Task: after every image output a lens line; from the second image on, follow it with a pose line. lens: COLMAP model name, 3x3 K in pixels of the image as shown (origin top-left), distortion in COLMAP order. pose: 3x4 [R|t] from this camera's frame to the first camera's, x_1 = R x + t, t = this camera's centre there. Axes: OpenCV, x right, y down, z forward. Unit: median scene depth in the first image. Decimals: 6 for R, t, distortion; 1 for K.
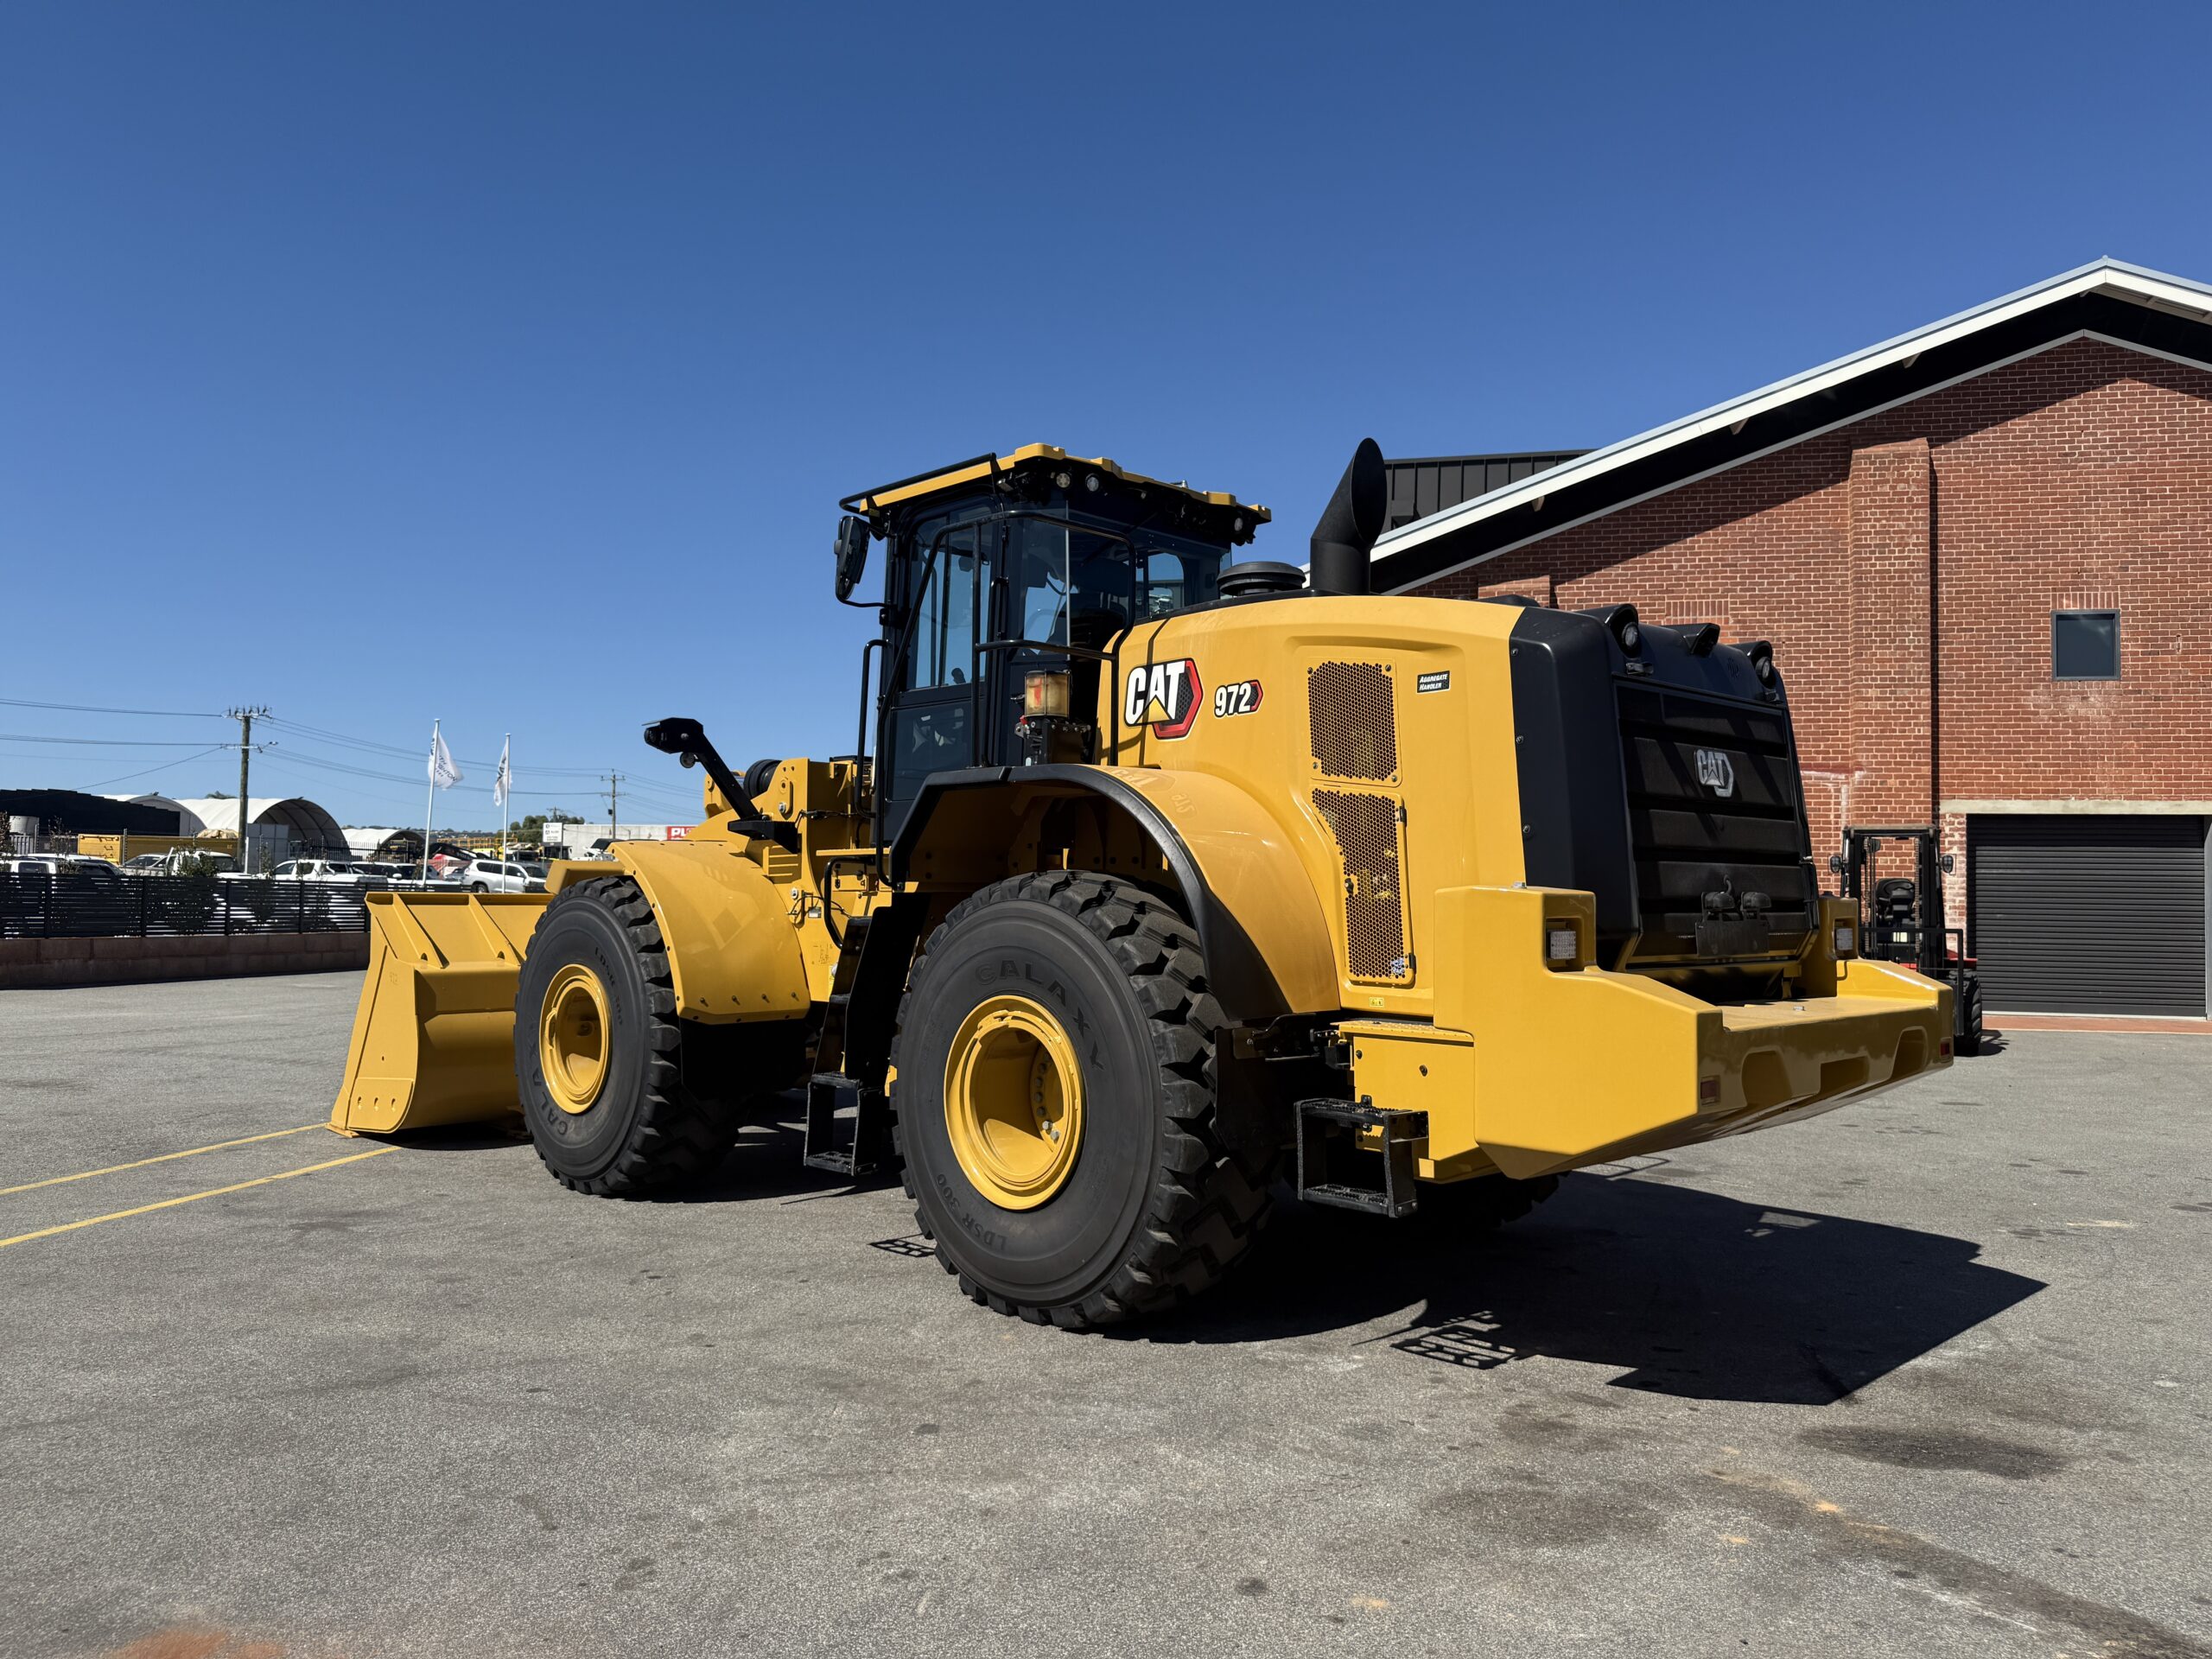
lens RADIAL K [[1574.6, 0, 1087.4], [0, 1574.6, 843.4], [0, 0, 1]] dist [0.034883, -0.054323]
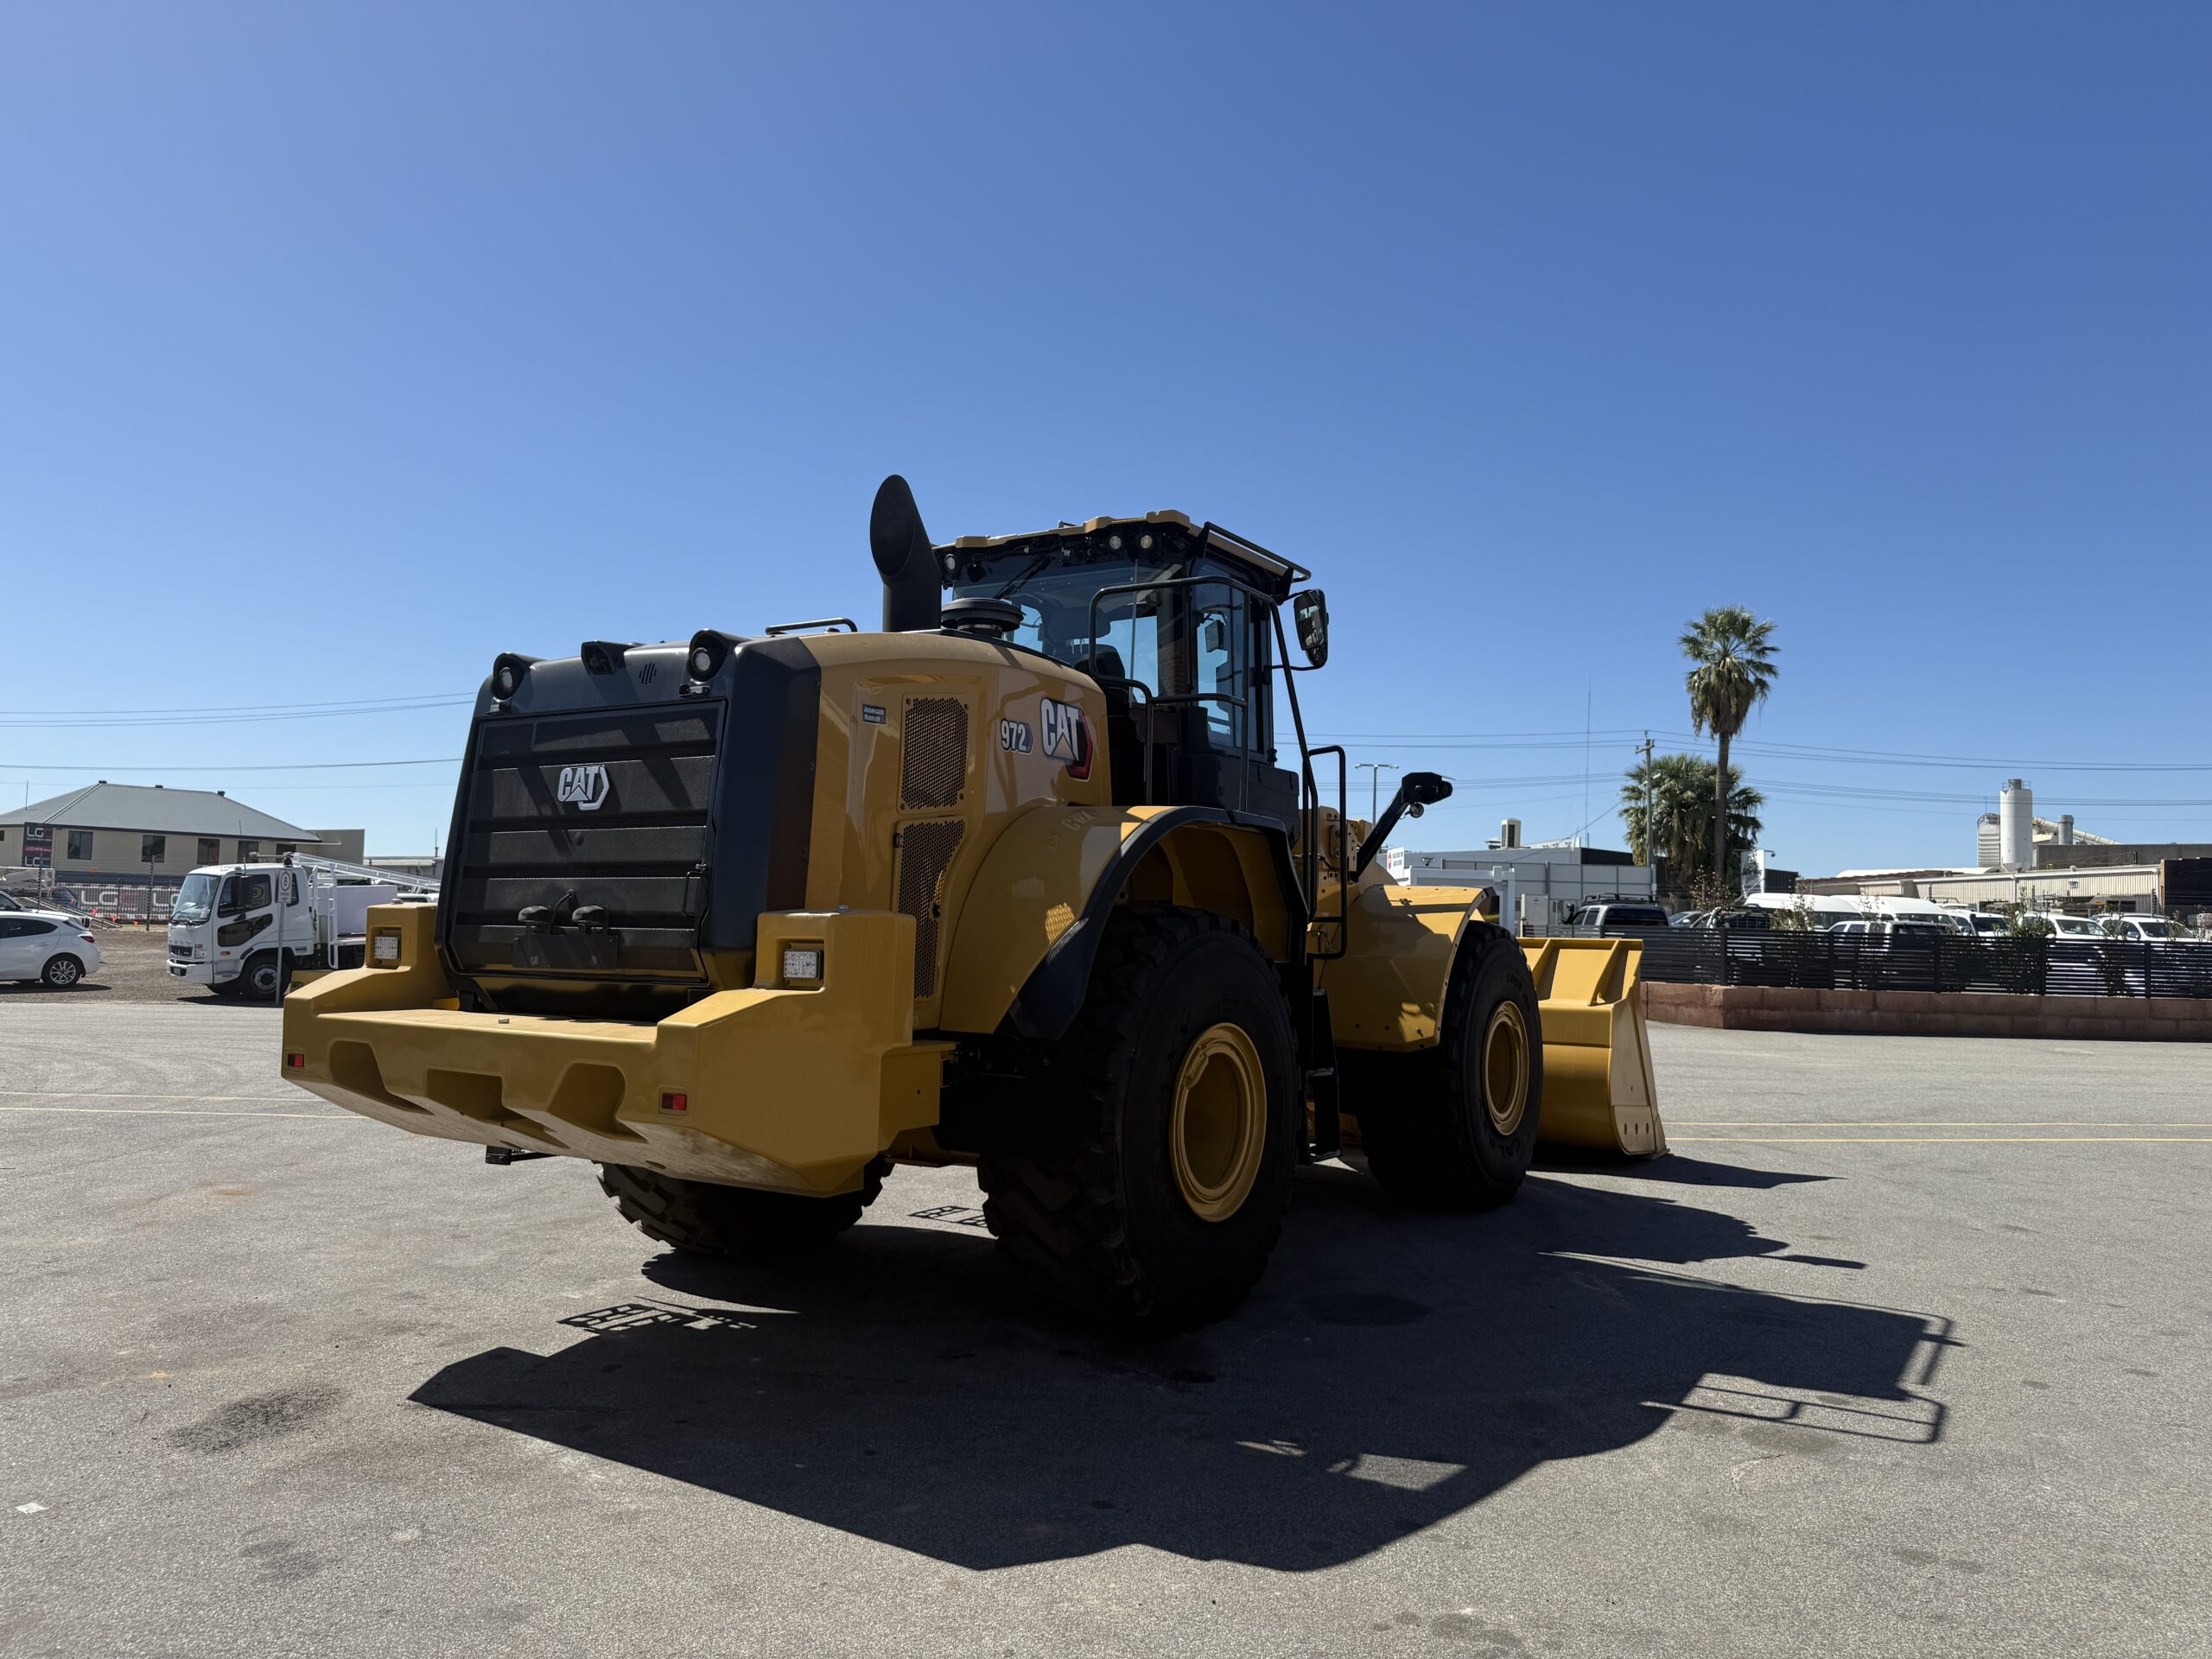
lens RADIAL K [[1574.6, 0, 1070.4], [0, 1574.6, 820.6], [0, 0, 1]] dist [0.034883, -0.054323]
pose [[0.238525, -0.070012, -0.968609, 1.114484], [0.014732, 0.997544, -0.068475, 0.038355], [0.971025, 0.002064, 0.238971, 0.820859]]
